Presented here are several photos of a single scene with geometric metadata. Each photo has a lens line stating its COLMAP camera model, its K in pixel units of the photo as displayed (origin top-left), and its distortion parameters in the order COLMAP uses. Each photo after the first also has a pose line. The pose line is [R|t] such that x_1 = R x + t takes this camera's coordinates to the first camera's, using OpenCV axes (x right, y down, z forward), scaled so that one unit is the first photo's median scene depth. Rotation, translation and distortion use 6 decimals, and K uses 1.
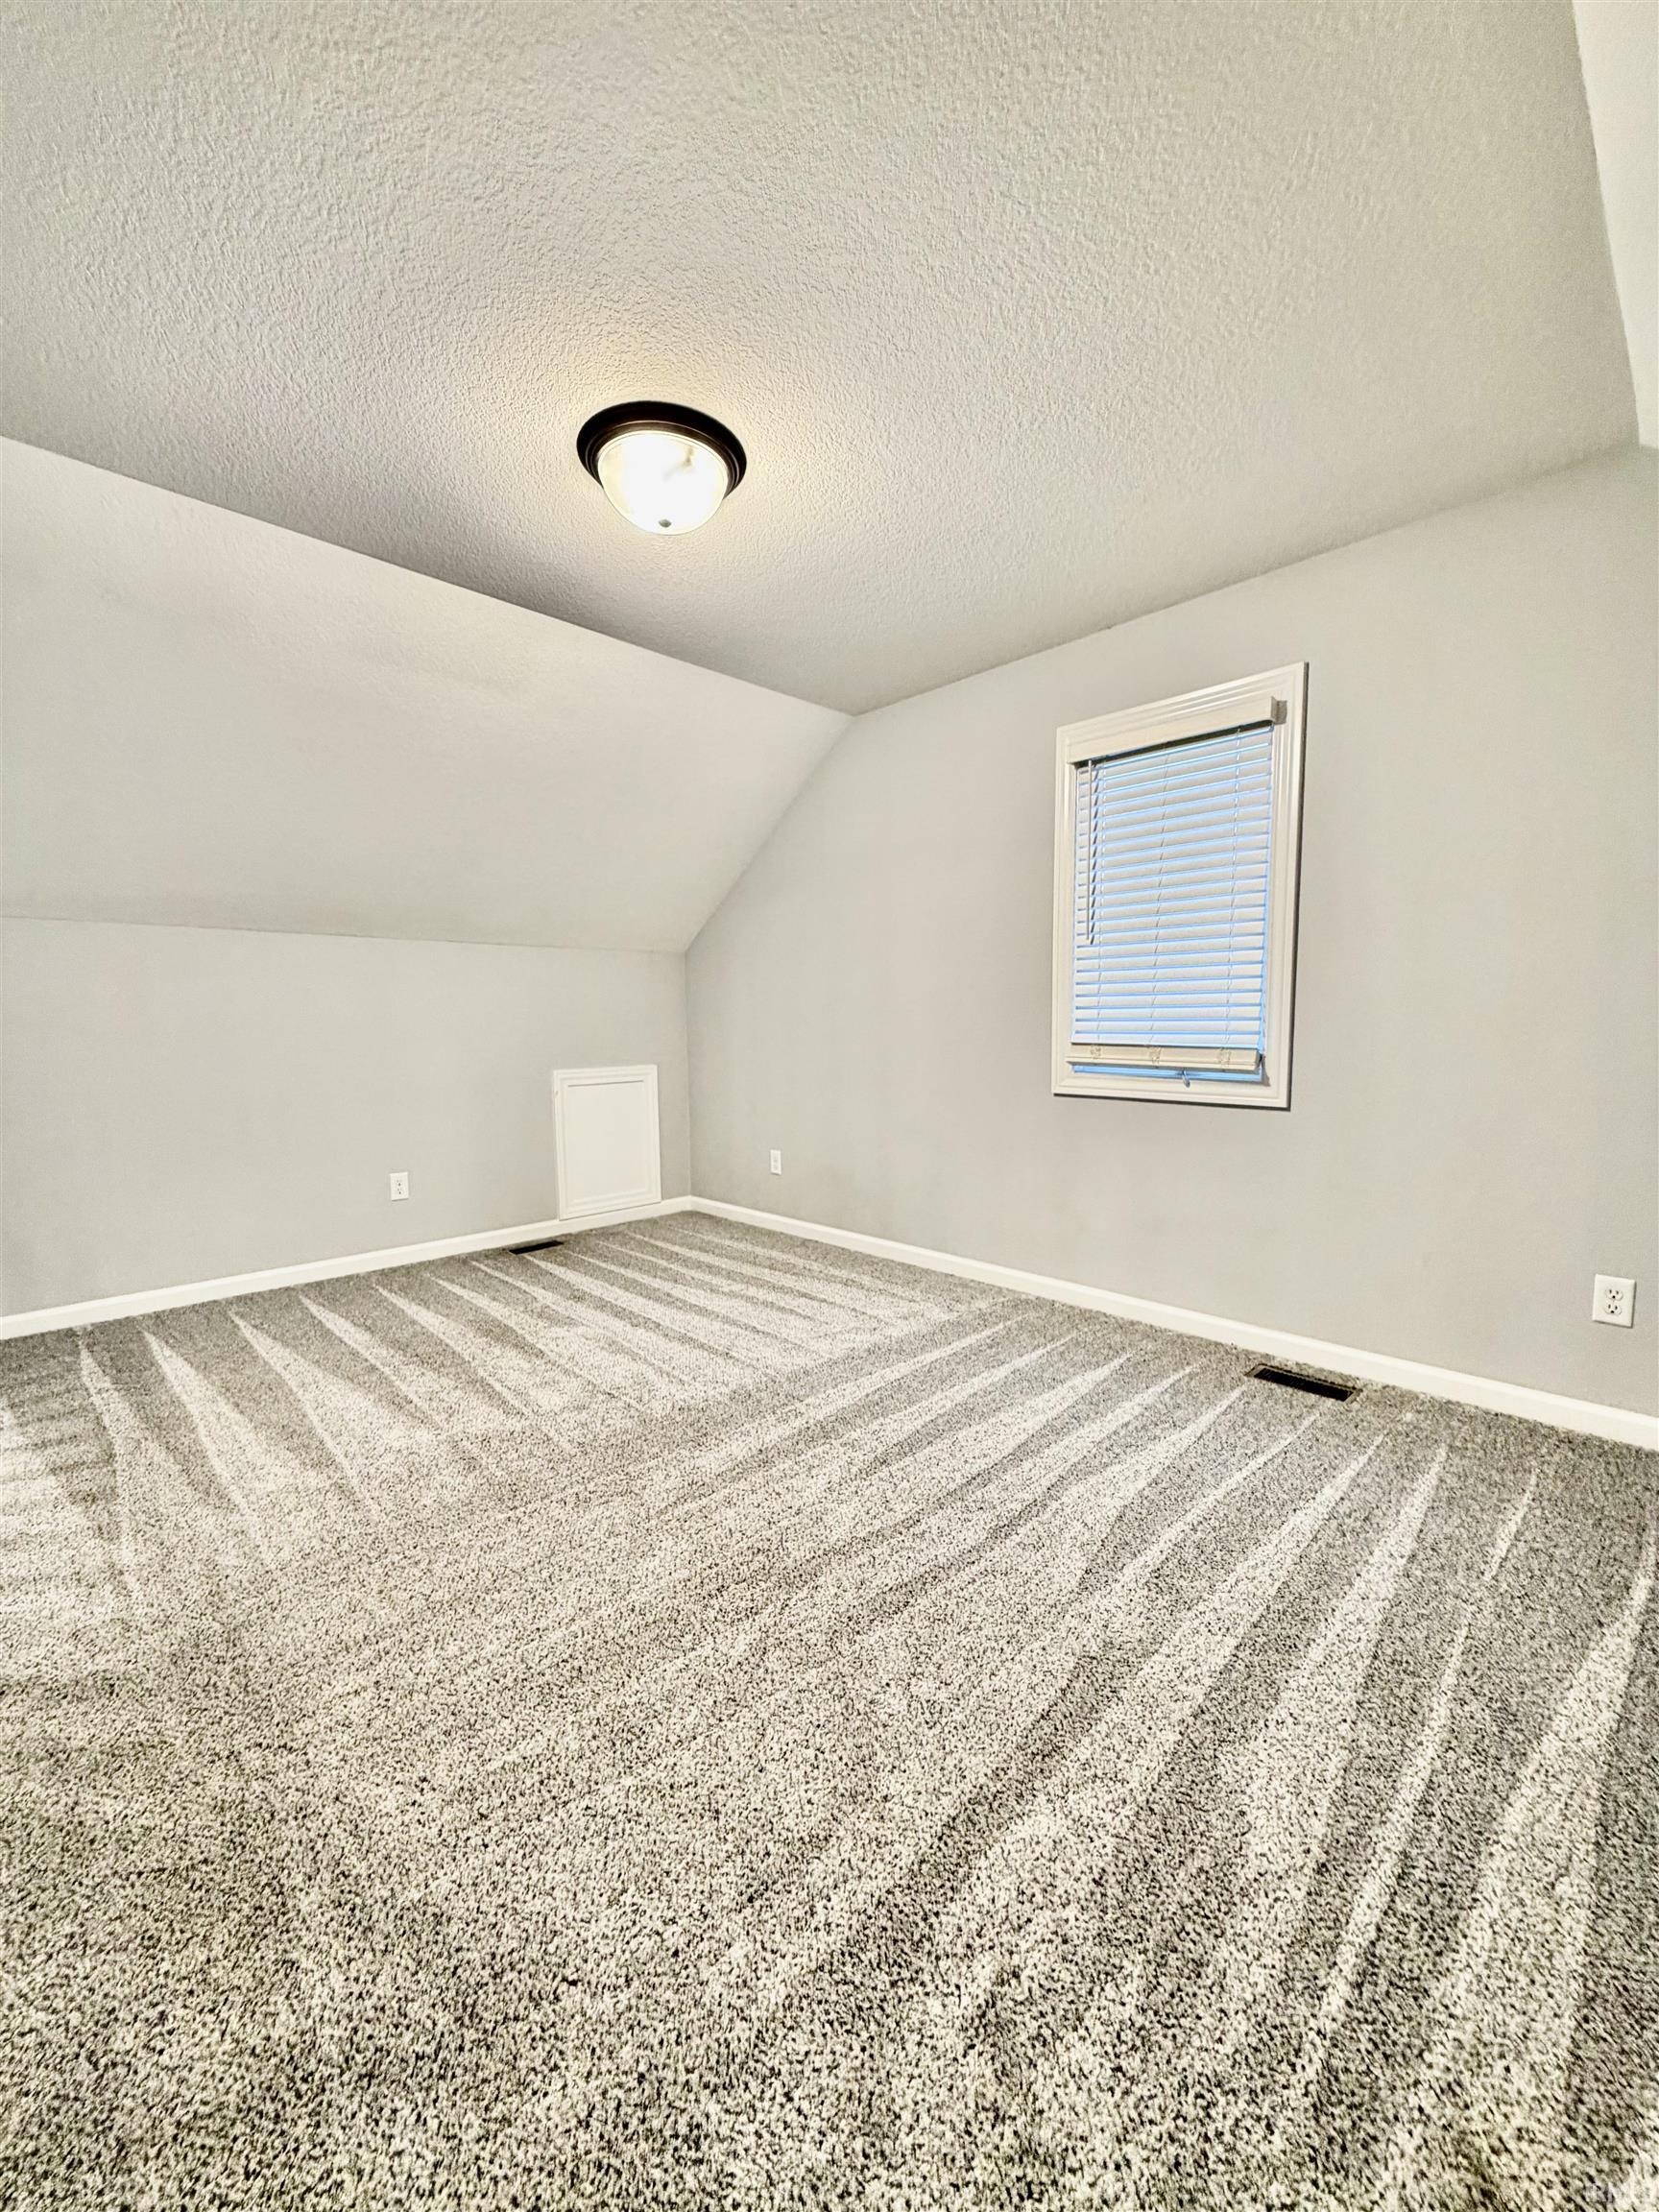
lens RADIAL K [[880.2, 0, 843.3], [0, 880.2, 1107.8], [0, 0, 1]] dist [0.002213, 0.000034]
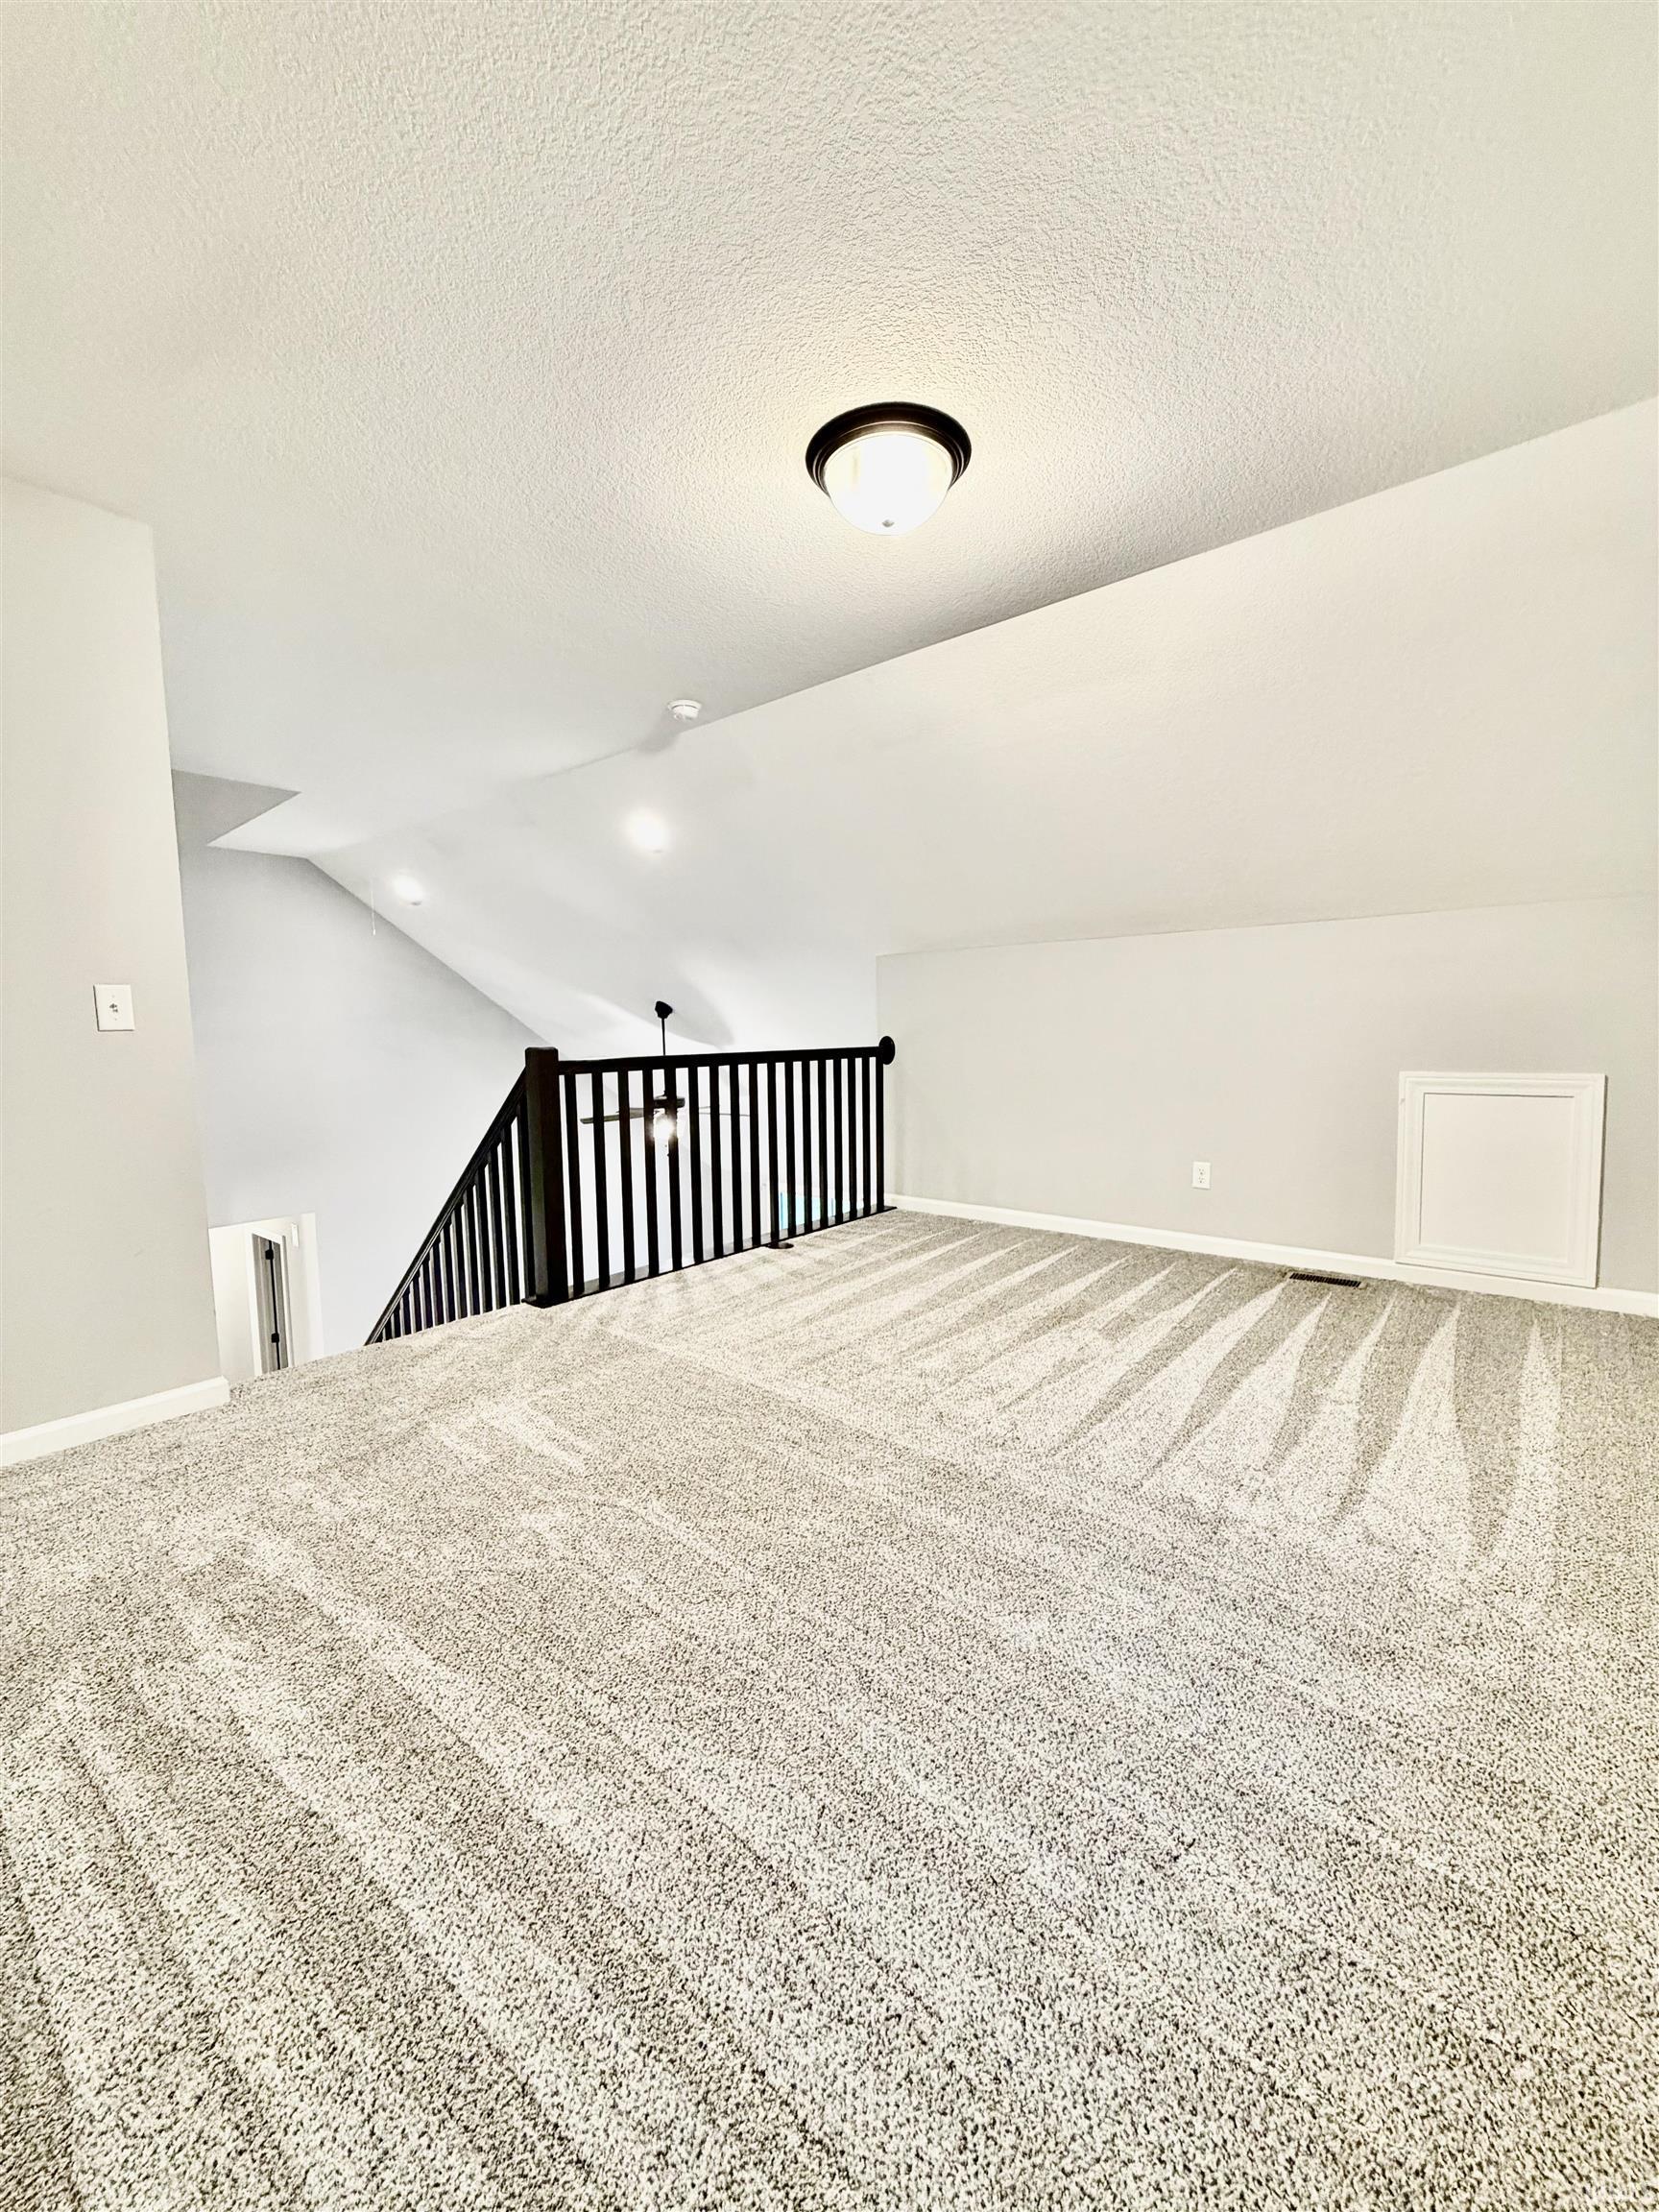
lens RADIAL K [[880.2, 0, 830.3], [0, 880.2, 1101.2], [0, 0, 1]] dist [0.002213, 0.000034]
pose [[0.095482, 0.092343, -0.991139, 0.545864], [-0.078322, 0.993298, 0.084999, -0.058298], [0.992345, 0.069512, 0.102074, 0.557294]]
